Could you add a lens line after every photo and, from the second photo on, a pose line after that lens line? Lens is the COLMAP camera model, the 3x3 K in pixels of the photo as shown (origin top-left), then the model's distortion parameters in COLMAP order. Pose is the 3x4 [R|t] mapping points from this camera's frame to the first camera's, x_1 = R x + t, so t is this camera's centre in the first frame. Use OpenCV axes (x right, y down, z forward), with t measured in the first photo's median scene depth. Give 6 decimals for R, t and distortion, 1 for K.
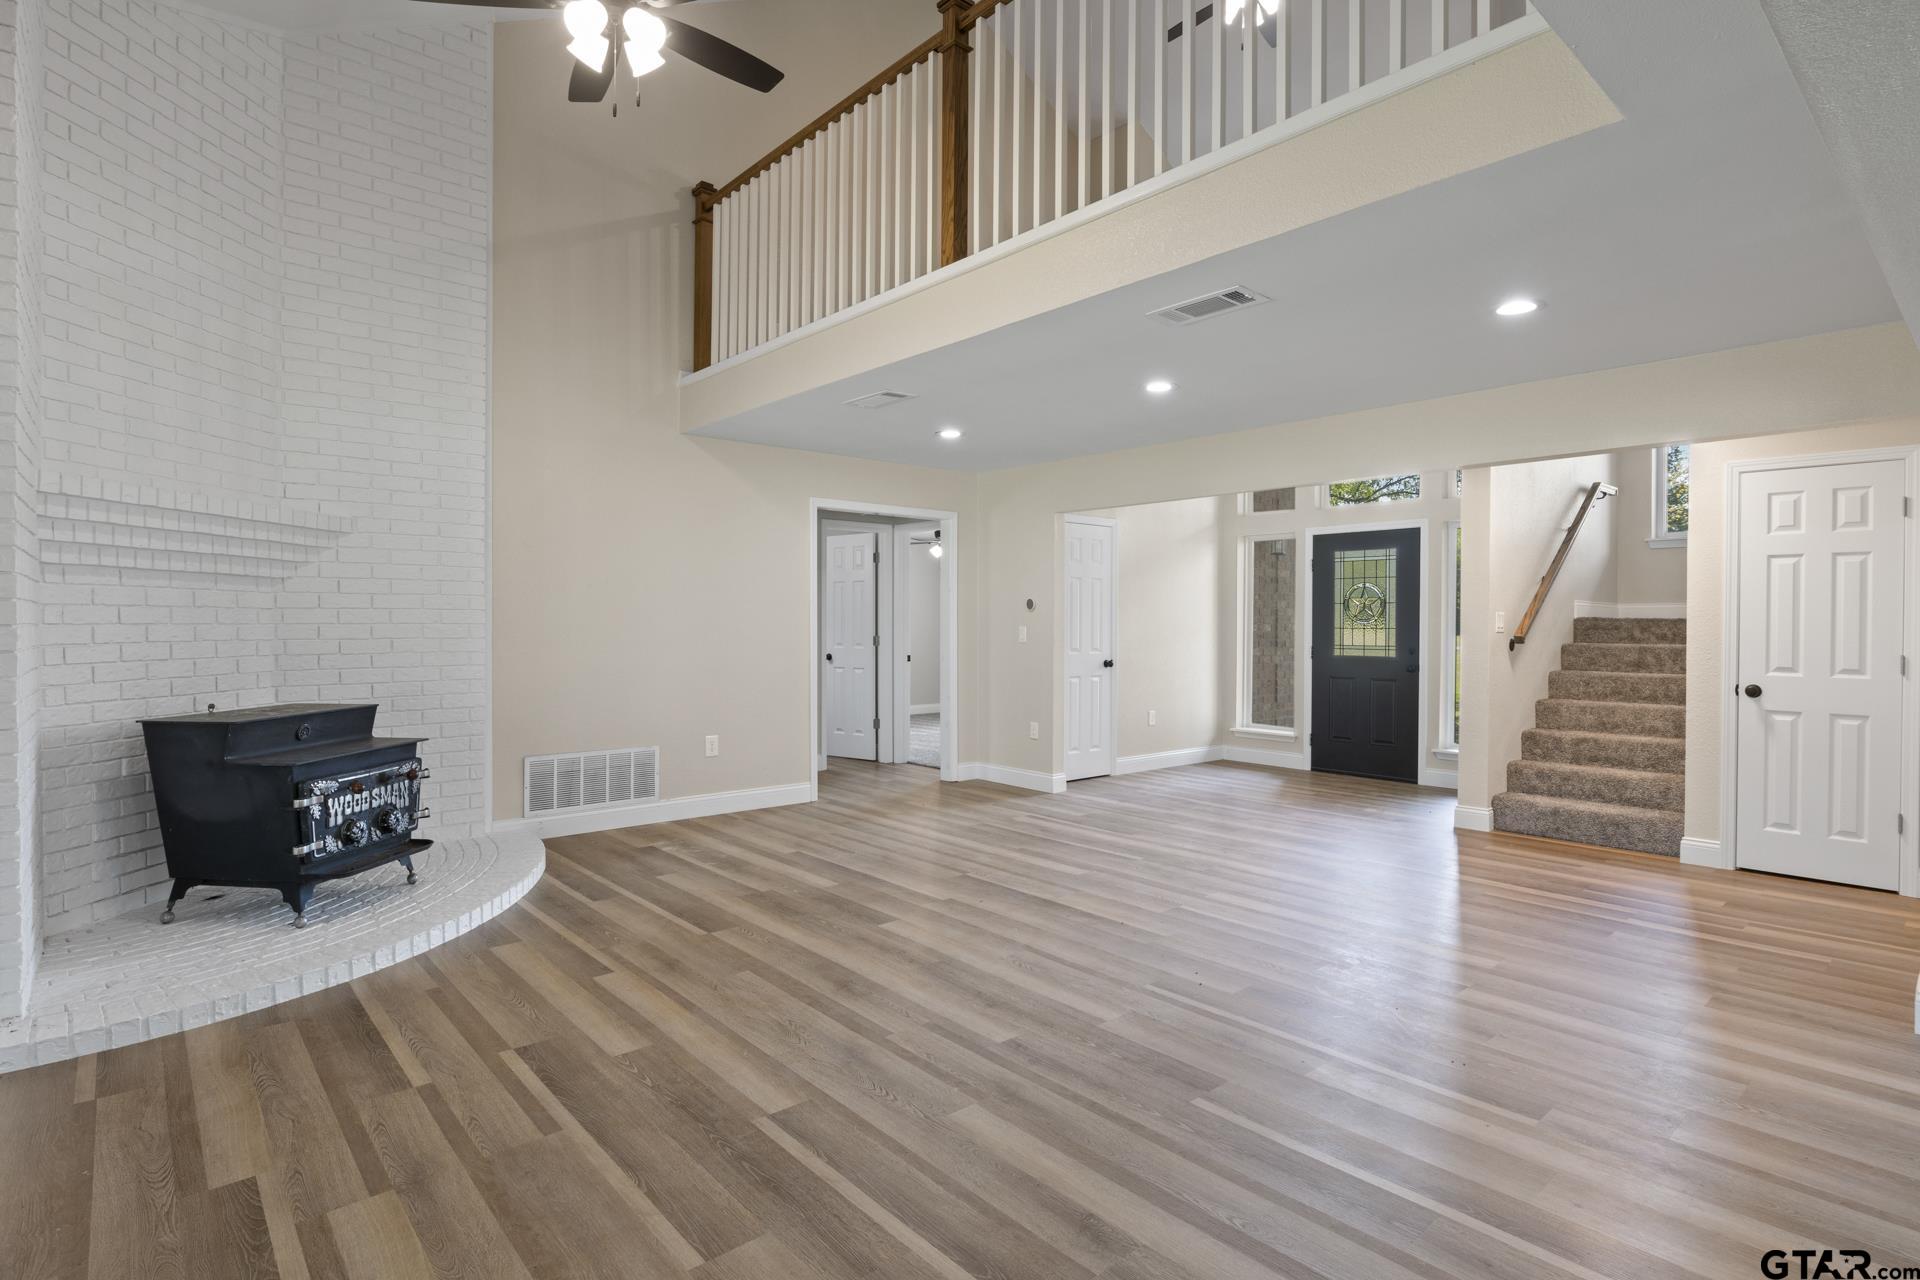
lens RADIAL K [[954.1, 0, 963.6], [0, 954.1, 631.6], [0, 0, 1]] dist [-0.004748, 0.000159]
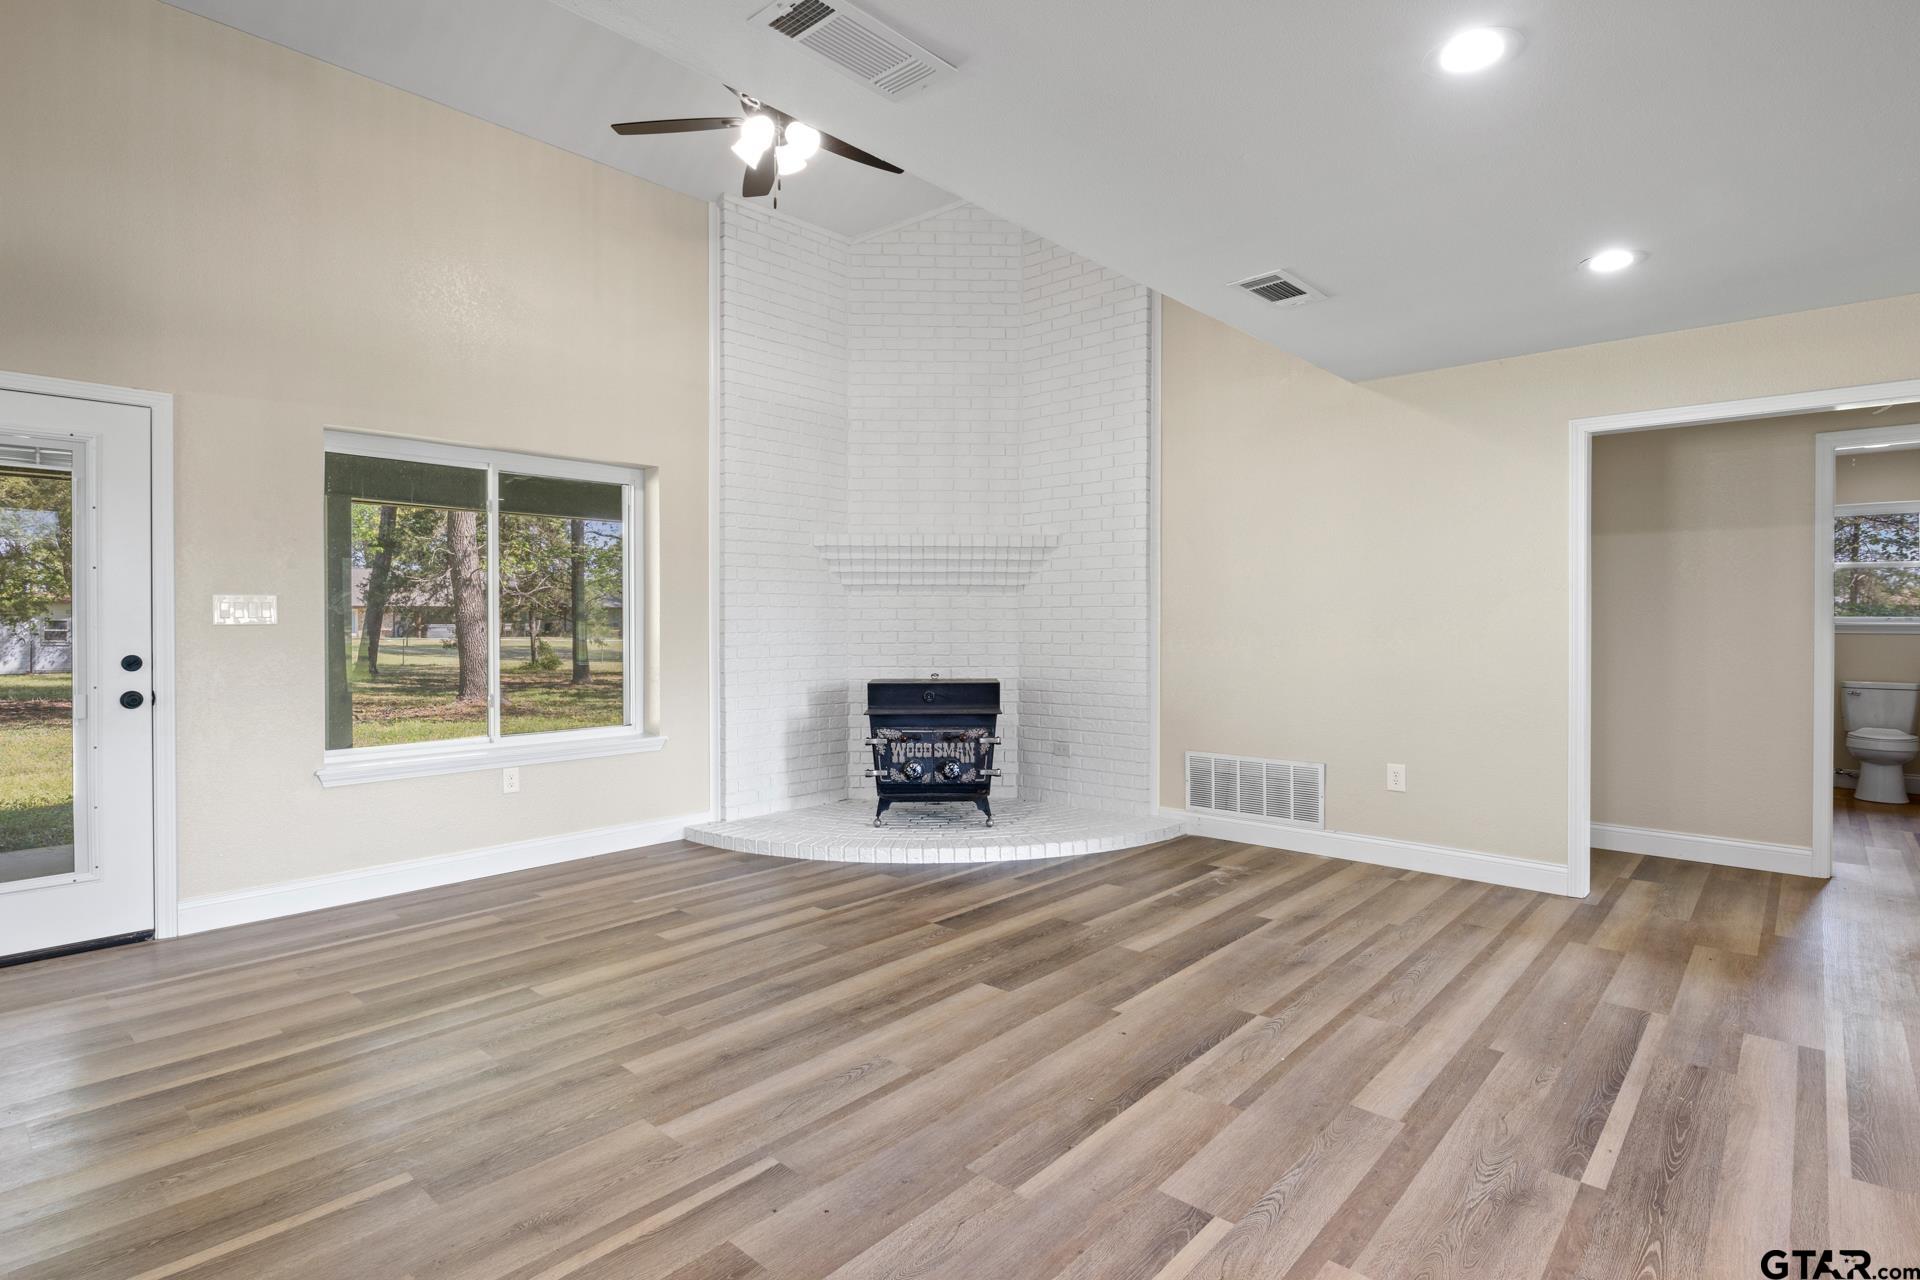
lens RADIAL K [[963.7, 0, 958.9], [0, 963.7, 624.1], [0, 0, 1]] dist [-0.007336, 0.000446]
pose [[0.116039, 0.001299, -0.993244, 0.685946], [-0.007365, 0.999973, 0.000448, -0.002080], [0.993217, 0.007264, 0.116046, 0.825632]]
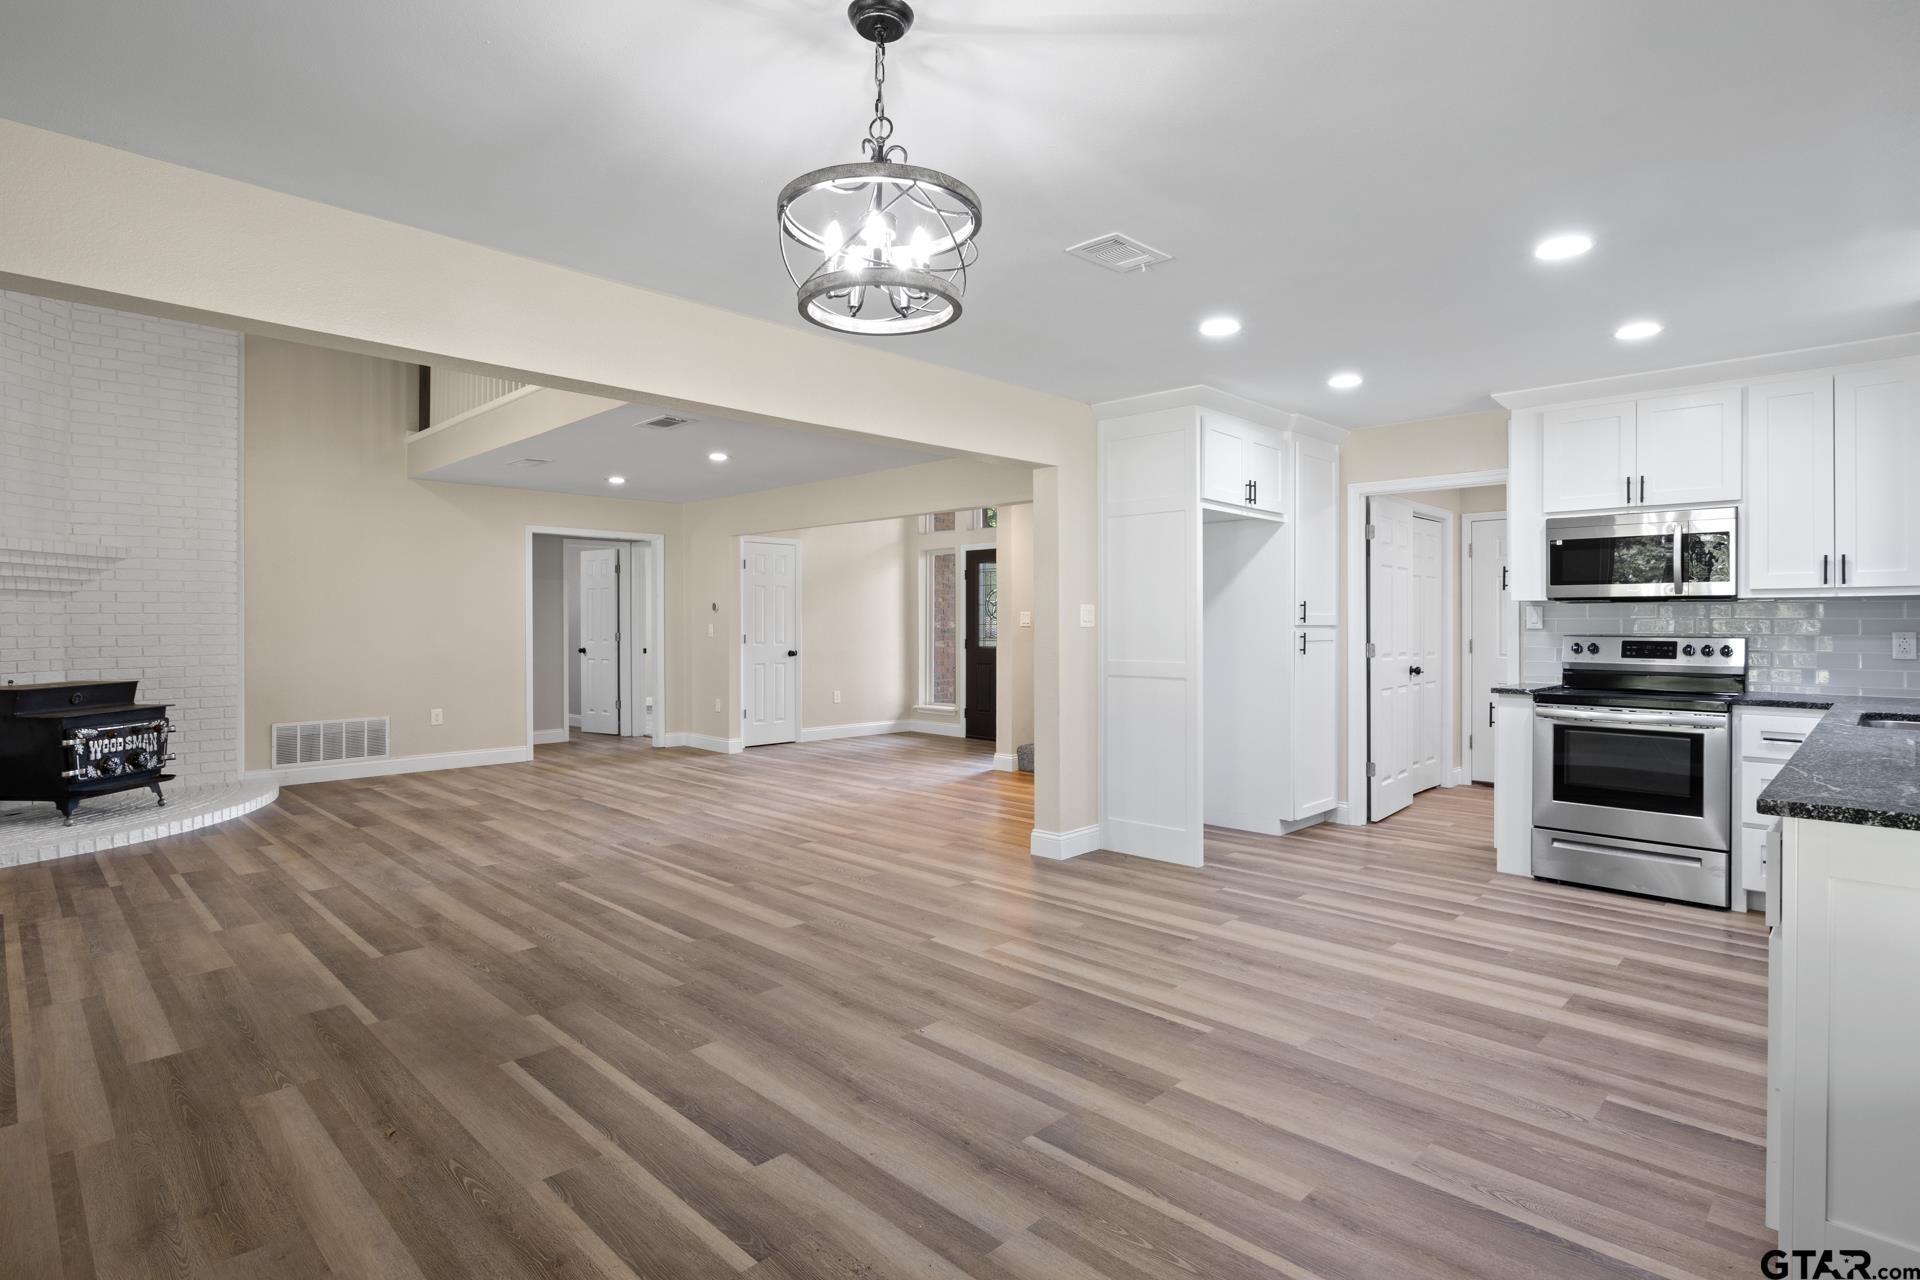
lens RADIAL K [[963.7, 0, 958.9], [0, 963.7, 624.1], [0, 0, 1]] dist [-0.007336, 0.000446]
pose [[0.997473, -0.005465, 0.070832, 0.524871], [0.005914, 0.999964, -0.006136, 0.007692], [-0.070796, 0.006539, 0.997469, -0.534085]]
